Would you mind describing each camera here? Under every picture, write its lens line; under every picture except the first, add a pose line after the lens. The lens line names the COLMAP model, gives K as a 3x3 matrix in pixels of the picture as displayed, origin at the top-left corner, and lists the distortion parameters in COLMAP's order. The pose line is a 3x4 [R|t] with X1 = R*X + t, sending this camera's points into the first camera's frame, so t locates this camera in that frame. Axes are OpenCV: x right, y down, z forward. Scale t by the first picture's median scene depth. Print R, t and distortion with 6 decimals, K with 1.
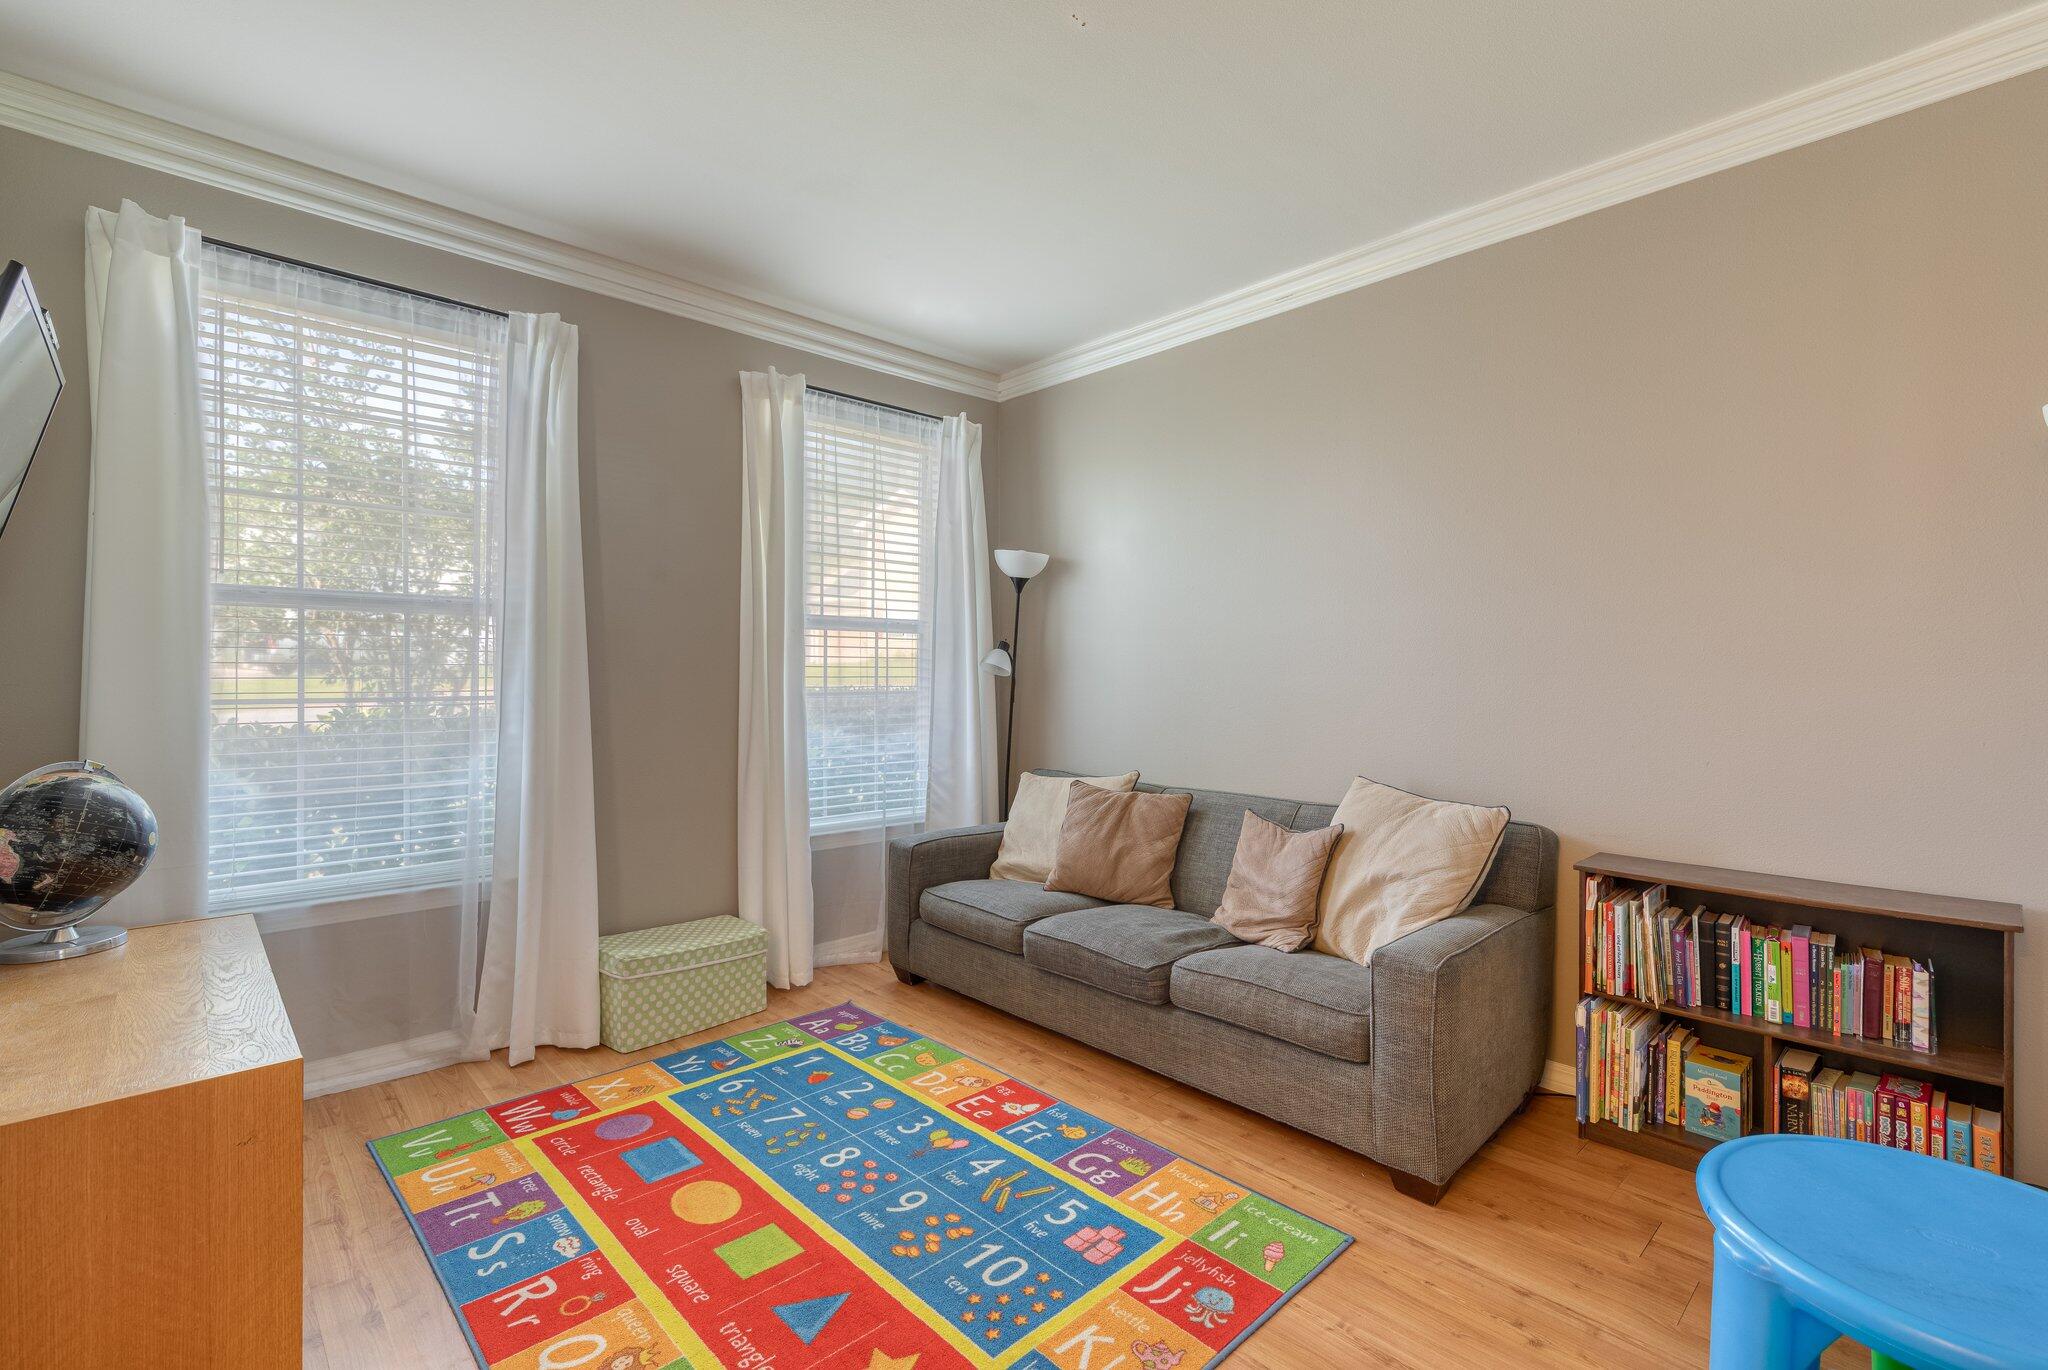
lens RADIAL K [[904.3, 0, 984.1], [0, 904.3, 671.7], [0, 0, 1]] dist [0.005692, 0.000648]
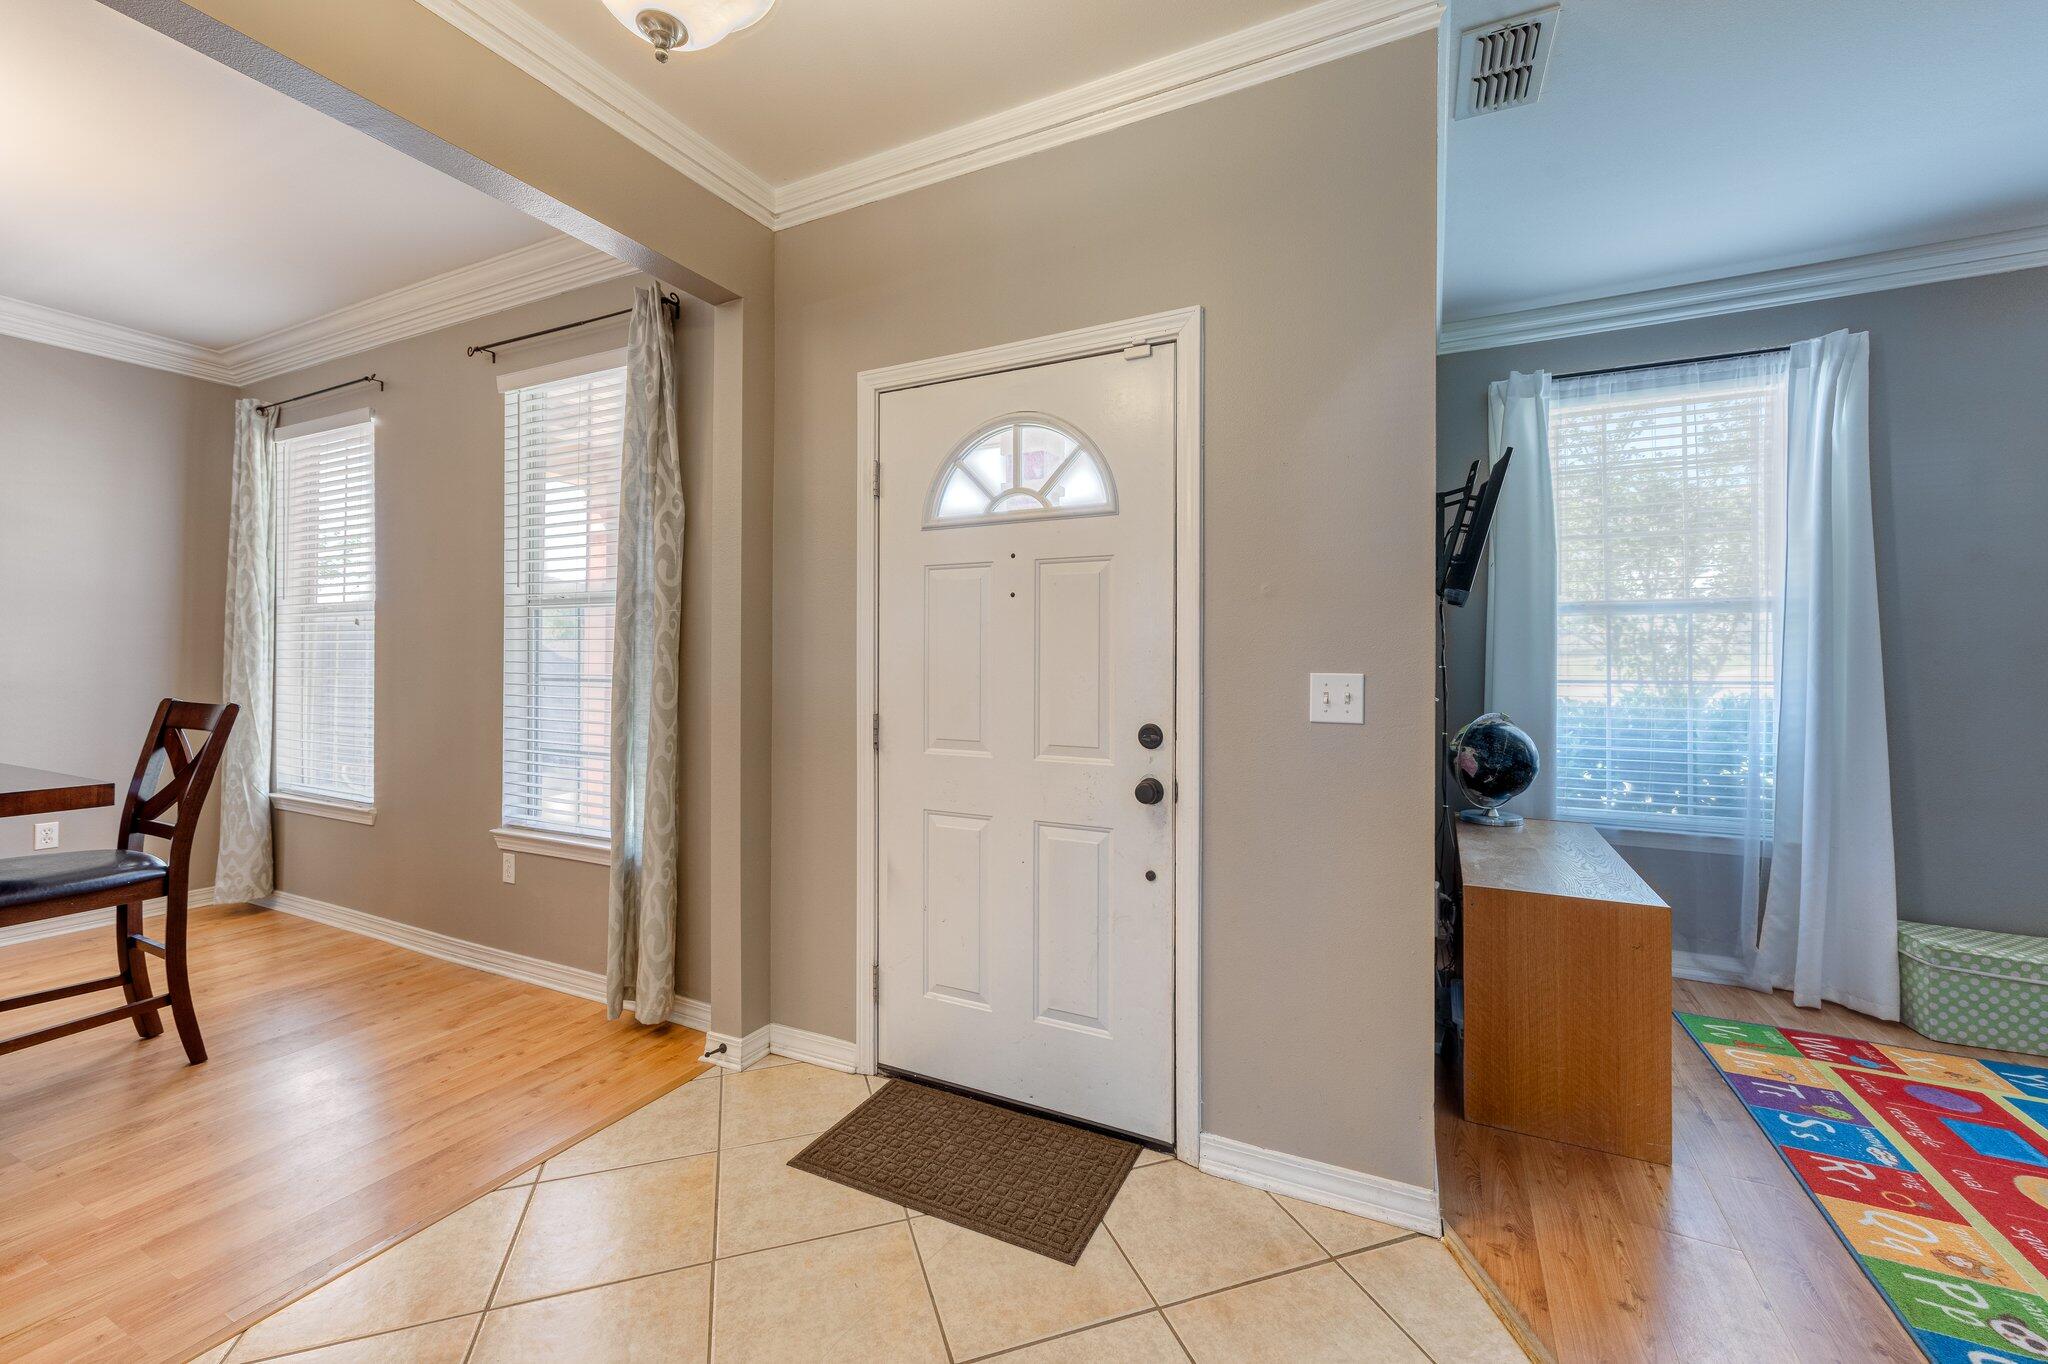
lens RADIAL K [[804.8, 0, 1057.4], [0, 804.8, 661.6], [0, 0, 1]] dist [0.006508, -0.000226]
pose [[0.382826, -0.001273, -0.923819, 0.066757], [0.001666, 0.999998, -0.000687, 0.000775], [0.923819, -0.001276, 0.382828, -0.257842]]
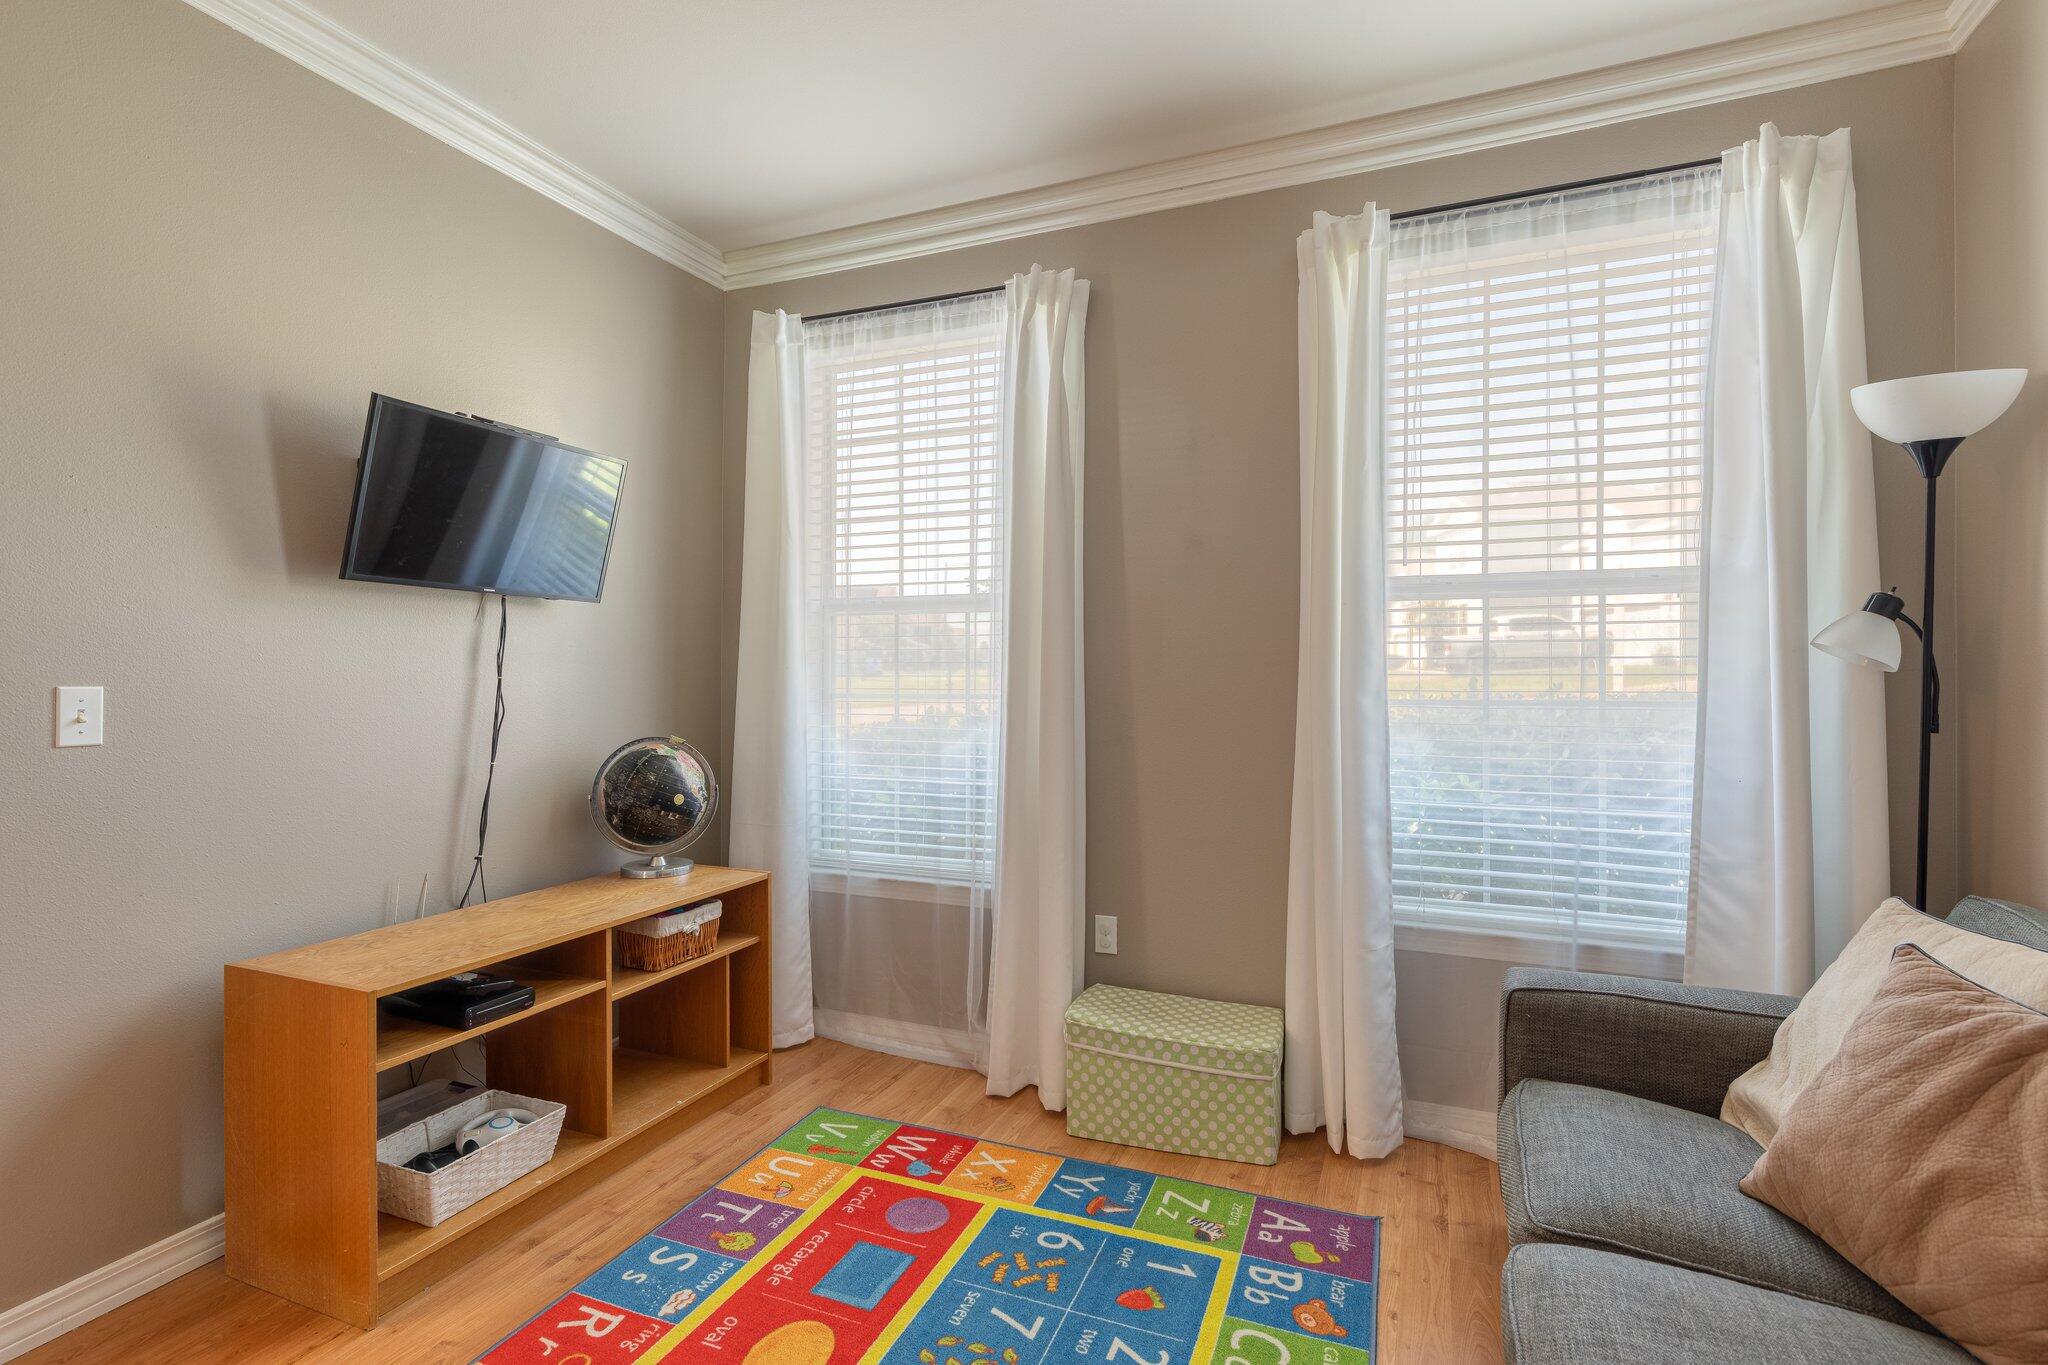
lens RADIAL K [[953.6, 0, 1013.5], [0, 953.6, 666.8], [0, 0, 1]] dist [0.006439, -0.000197]
pose [[0.438676, -0.009278, -0.898597, 0.384910], [0.002971, 0.999956, -0.008874, 0.007048], [0.898640, 0.001223, 0.438684, 0.616976]]
